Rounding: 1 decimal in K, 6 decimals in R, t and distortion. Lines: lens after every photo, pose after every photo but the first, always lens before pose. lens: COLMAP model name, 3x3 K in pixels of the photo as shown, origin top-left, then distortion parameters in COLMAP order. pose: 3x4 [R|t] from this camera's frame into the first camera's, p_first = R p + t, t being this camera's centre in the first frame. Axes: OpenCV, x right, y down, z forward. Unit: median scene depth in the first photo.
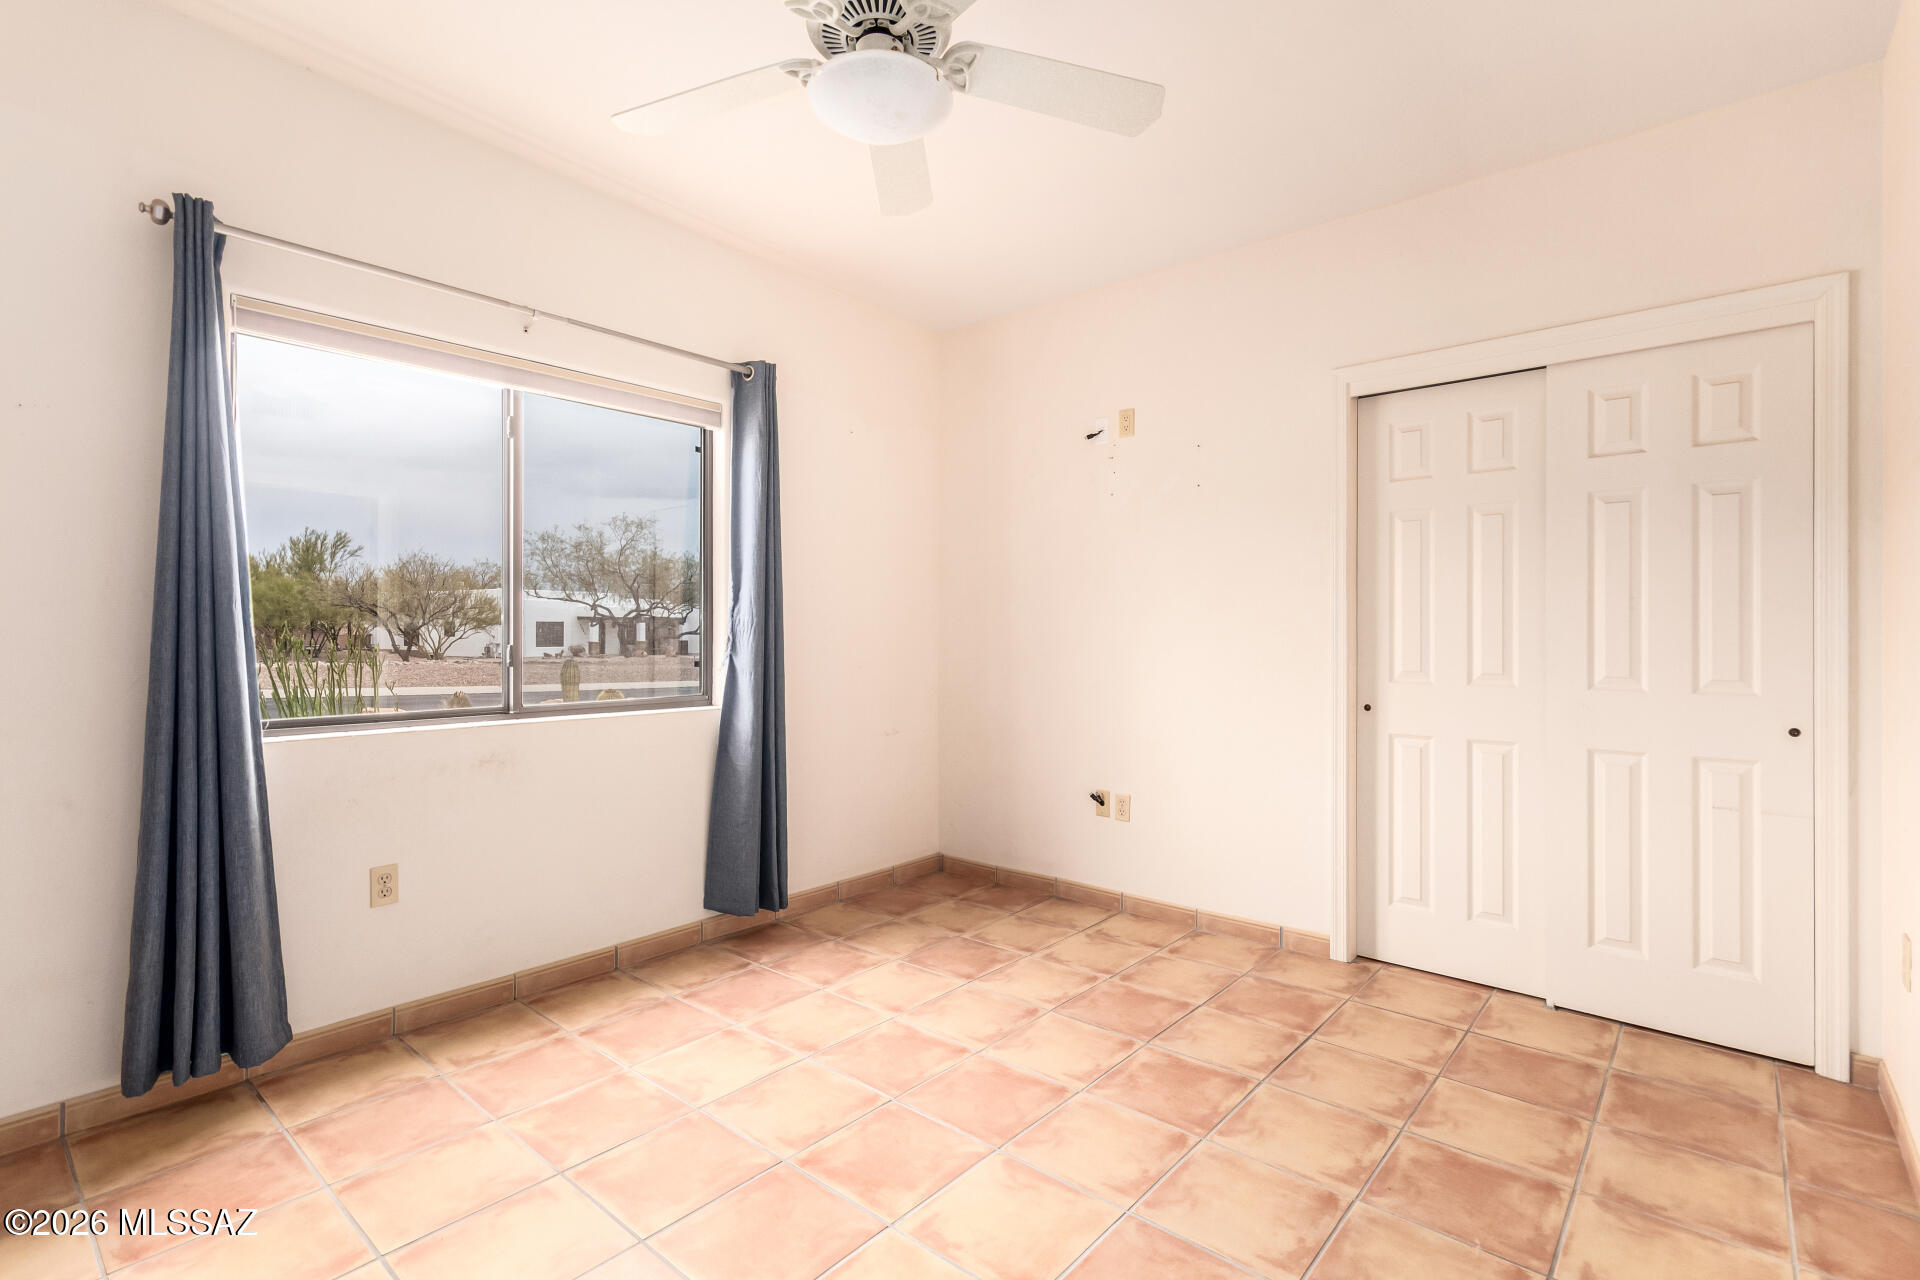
lens RADIAL K [[899.7, 0, 975.8], [0, 899.7, 626.9], [0, 0, 1]] dist [-0.000236, 0.000609]
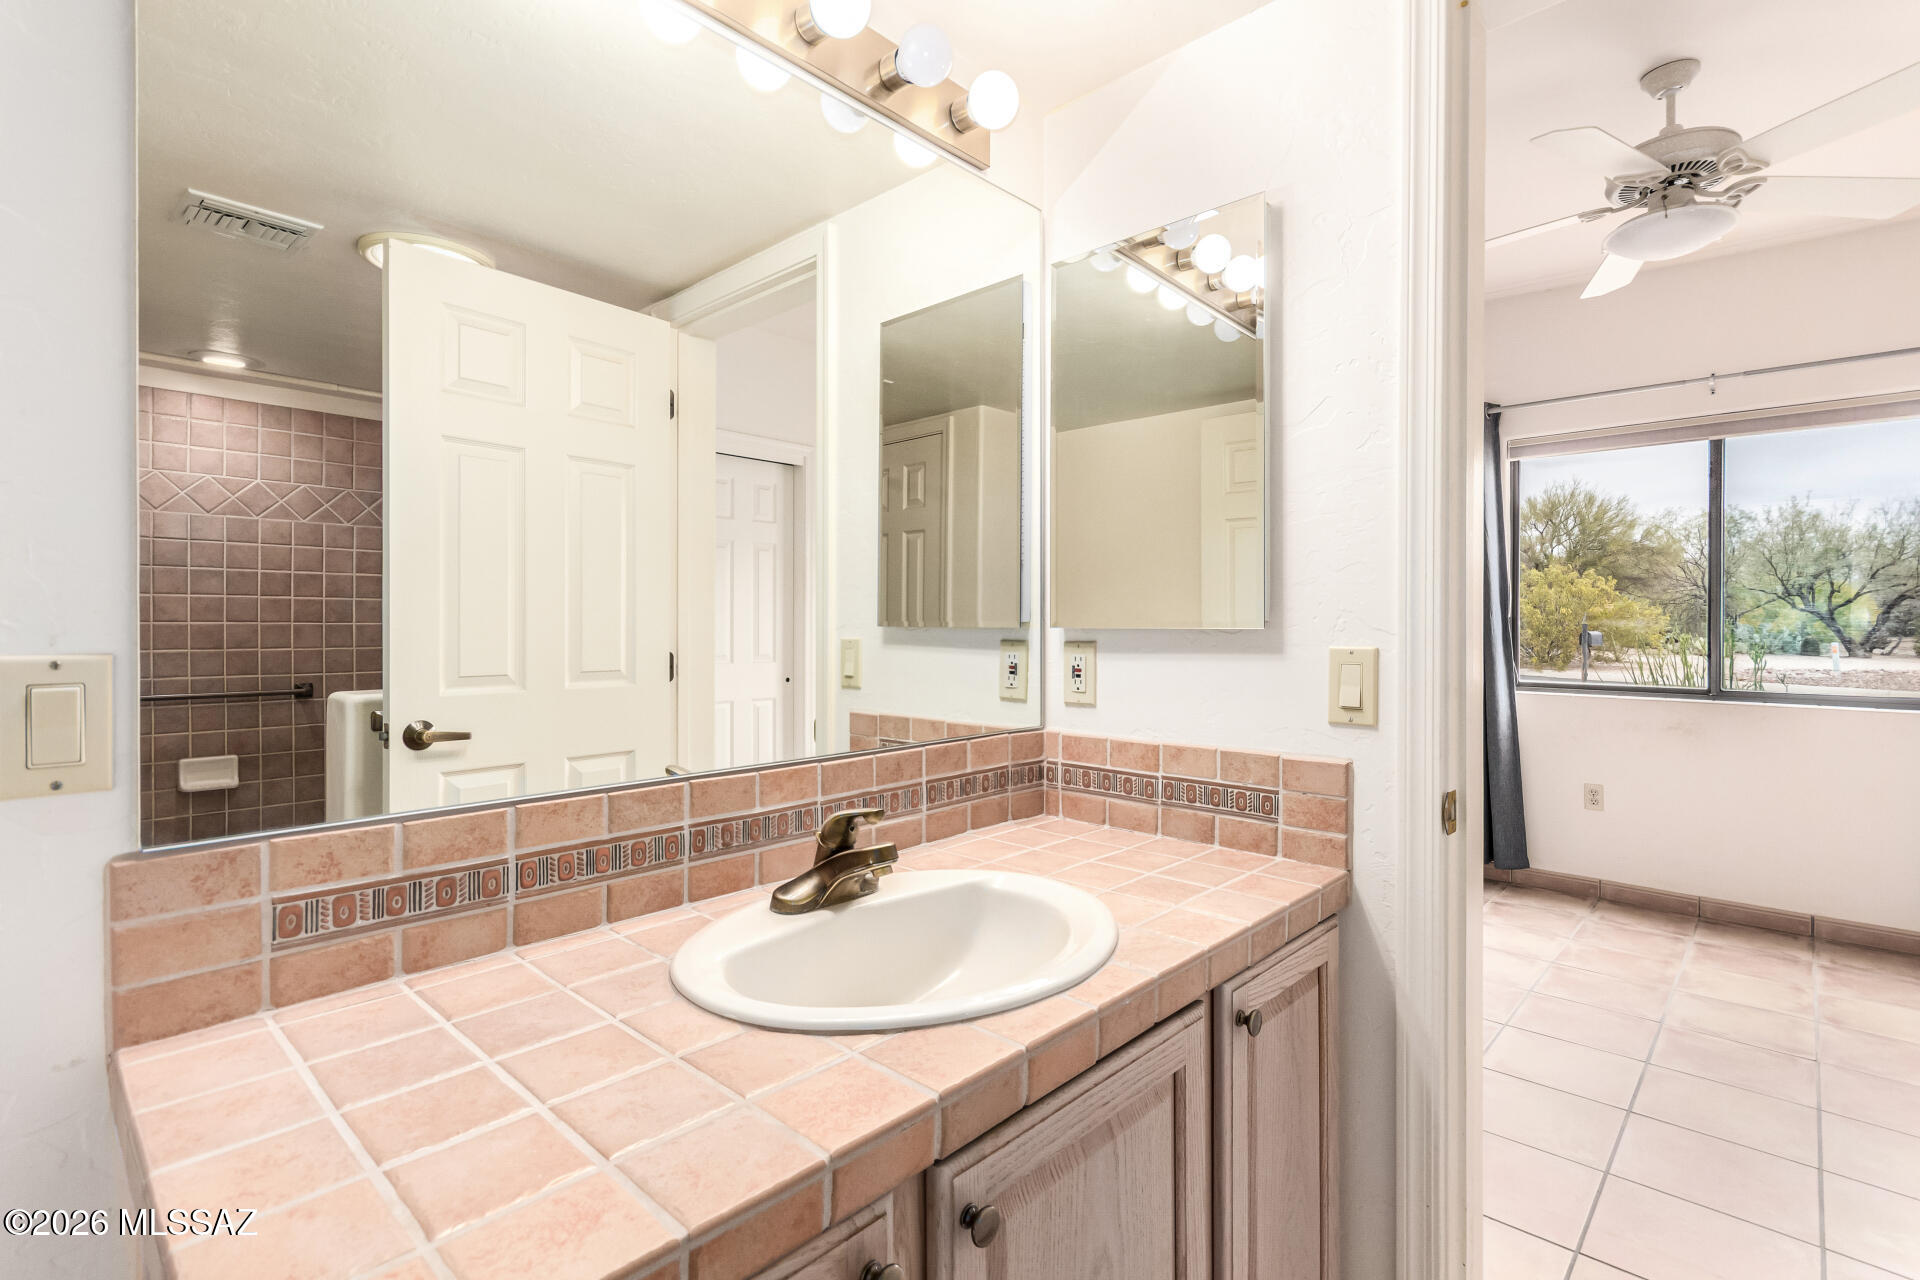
lens RADIAL K [[899.7, 0, 975.8], [0, 899.7, 626.9], [0, 0, 1]] dist [-0.000236, 0.000609]
pose [[-0.045439, 0.001938, -0.998965, 1.146684], [-0.002056, 0.999996, 0.002034, -0.000693], [0.998965, 0.002147, -0.045435, 0.033234]]
